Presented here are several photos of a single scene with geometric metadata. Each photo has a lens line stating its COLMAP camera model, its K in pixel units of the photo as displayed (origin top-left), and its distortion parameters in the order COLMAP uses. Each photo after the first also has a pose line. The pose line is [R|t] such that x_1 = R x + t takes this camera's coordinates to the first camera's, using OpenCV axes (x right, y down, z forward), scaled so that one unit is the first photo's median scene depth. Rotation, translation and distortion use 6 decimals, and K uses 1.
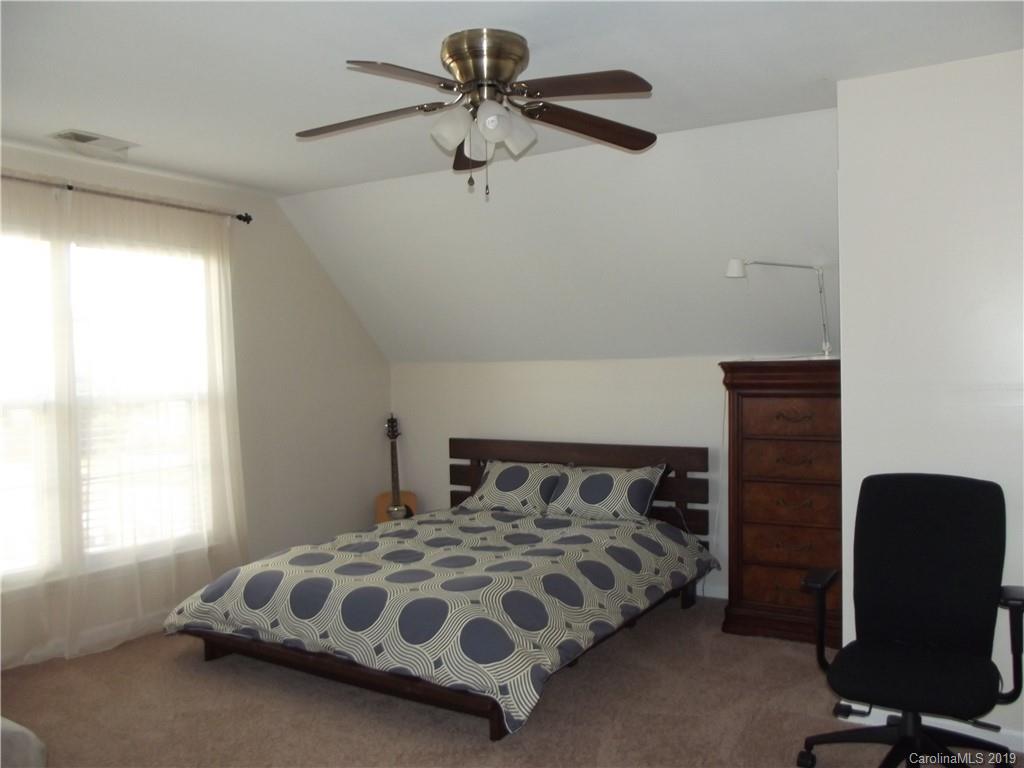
lens RADIAL K [[840.1, 0, 514.8], [0, 840.1, 385.6], [0, 0, 1]] dist [-0.083754, 0.060122]
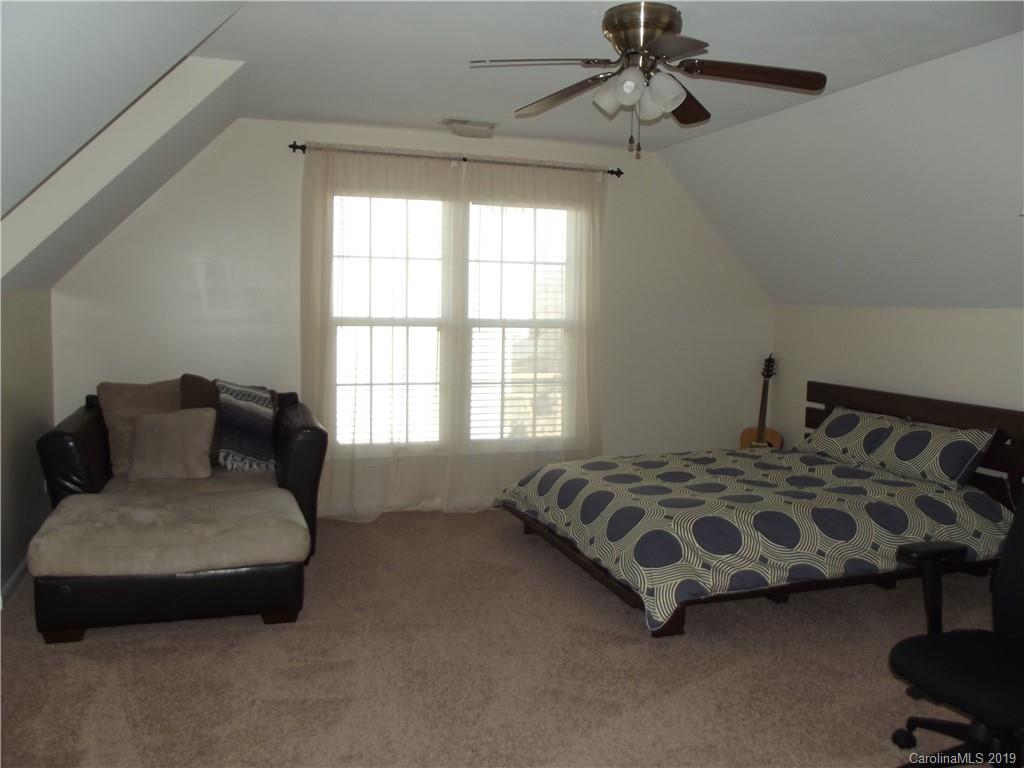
lens RADIAL K [[840.1, 0, 514.8], [0, 840.1, 385.6], [0, 0, 1]] dist [-0.083754, 0.060122]
pose [[0.772822, 0.093550, -0.627690, 0.380399], [-0.048075, 0.994863, 0.089082, -0.005267], [0.632799, -0.038668, 0.773350, 0.007640]]
